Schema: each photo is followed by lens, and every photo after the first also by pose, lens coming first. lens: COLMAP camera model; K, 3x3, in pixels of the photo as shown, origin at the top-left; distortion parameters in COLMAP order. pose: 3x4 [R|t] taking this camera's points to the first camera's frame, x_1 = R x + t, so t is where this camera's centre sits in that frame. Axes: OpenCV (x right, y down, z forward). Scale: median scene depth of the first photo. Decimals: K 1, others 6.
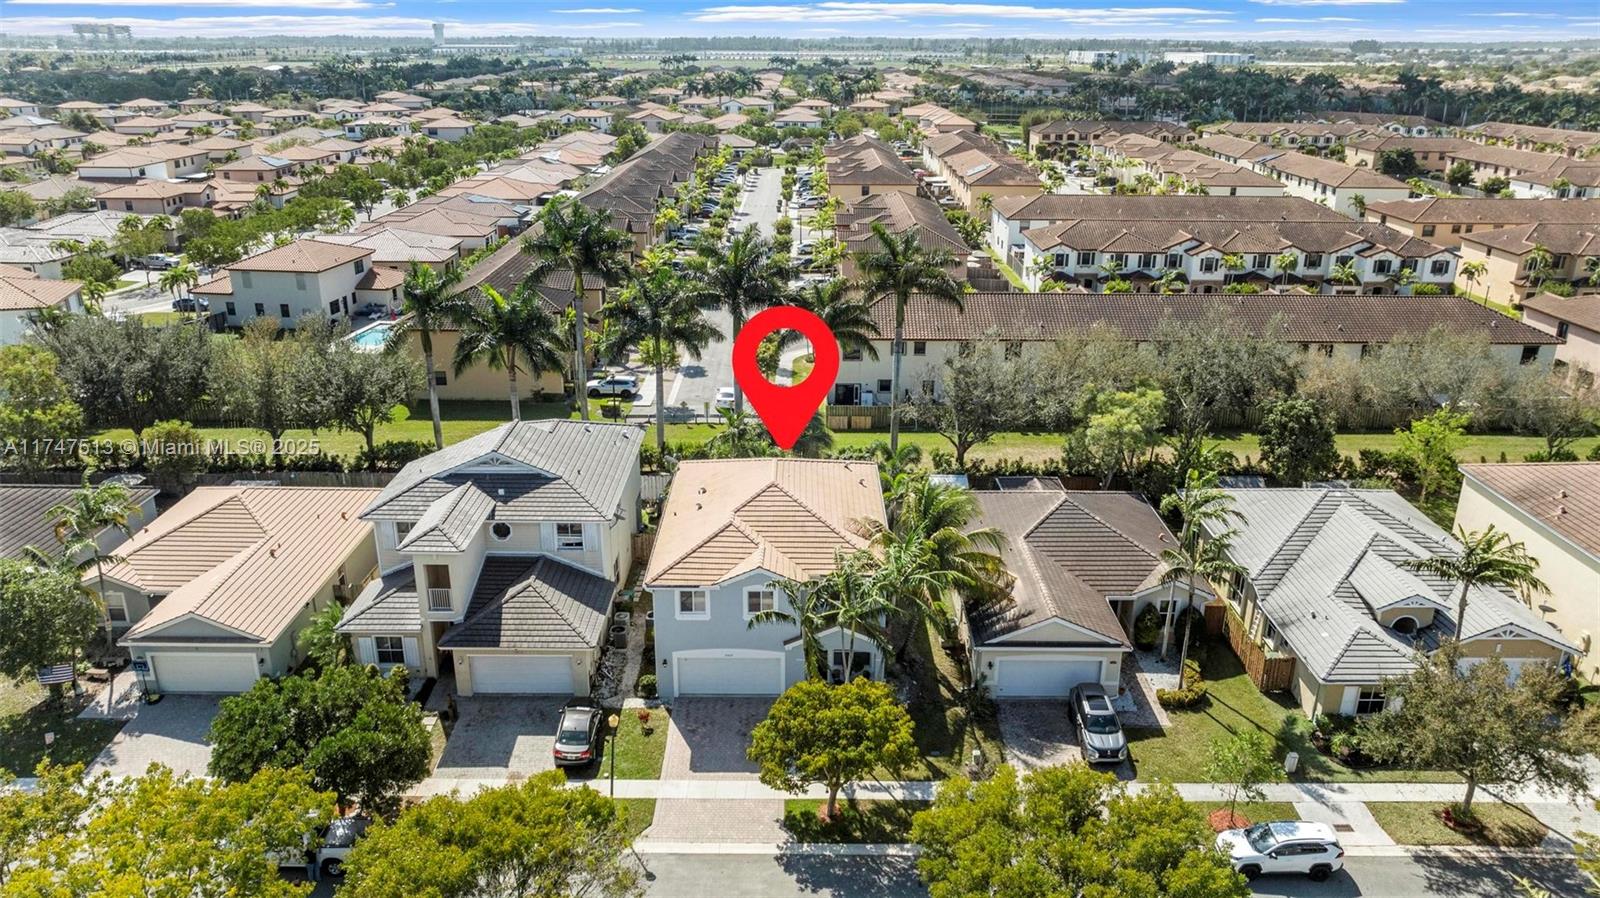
lens RADIAL K [[1150.8, 0, 800.0], [0, 1150.8, 449.0], [0, 0, 1]] dist [-0.033294, 0.003799]
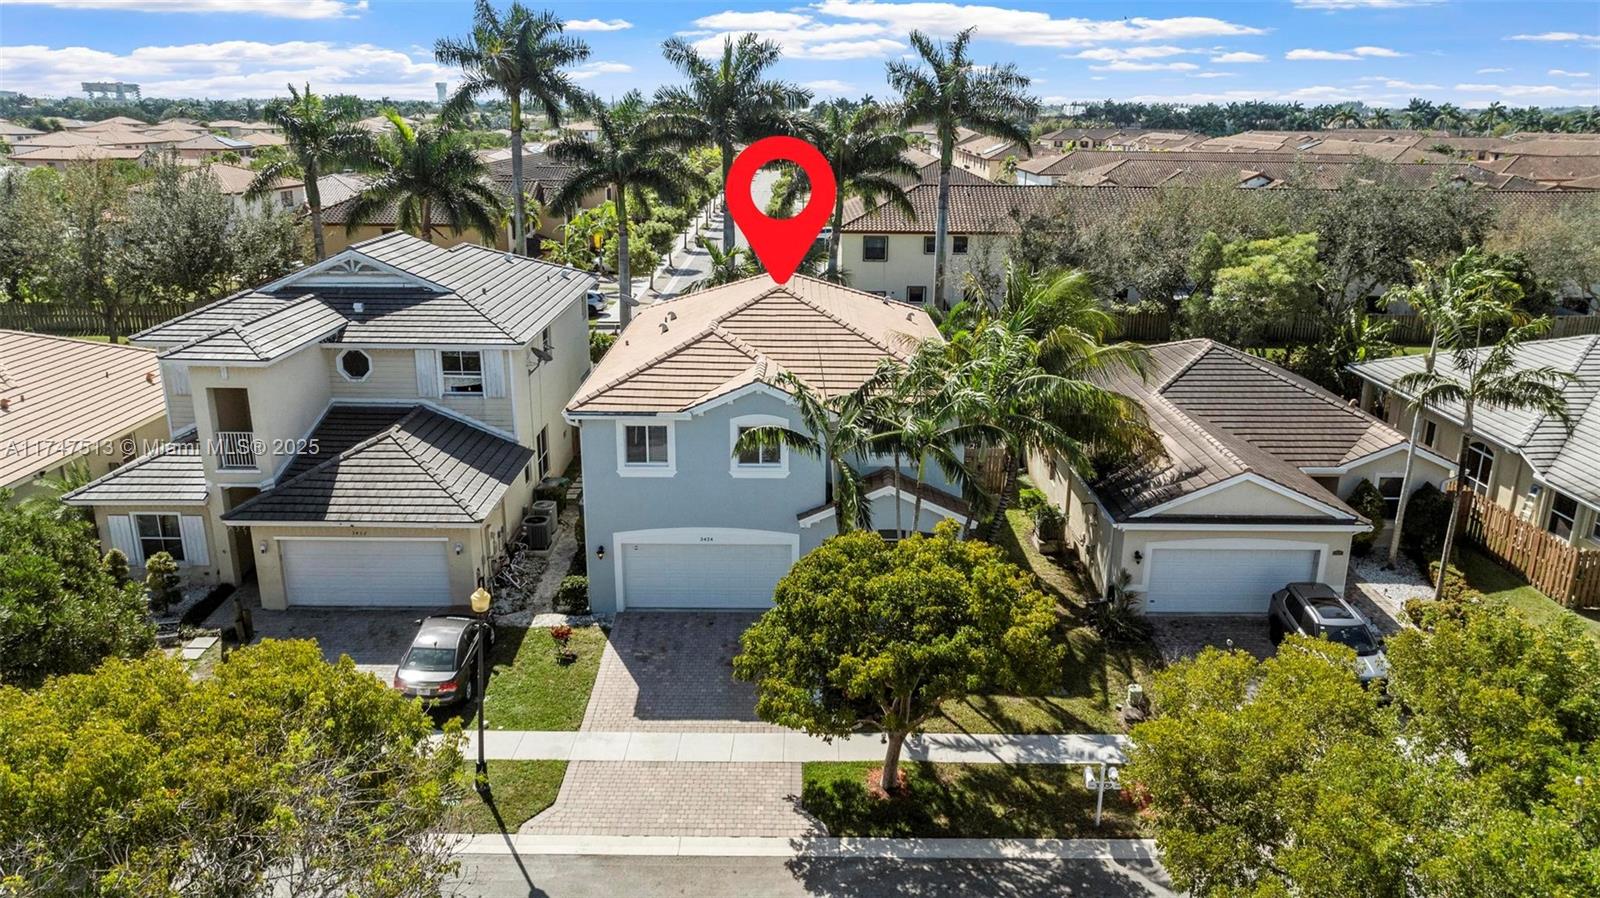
lens RADIAL K [[1150.8, 0, 800.0], [0, 1150.8, 449.0], [0, 0, 1]] dist [-0.033294, 0.003799]
pose [[0.999995, 0.001617, 0.002744, -0.014553], [-0.001487, 0.998908, -0.046699, 0.161744], [-0.002817, 0.046695, 0.998905, 0.396717]]
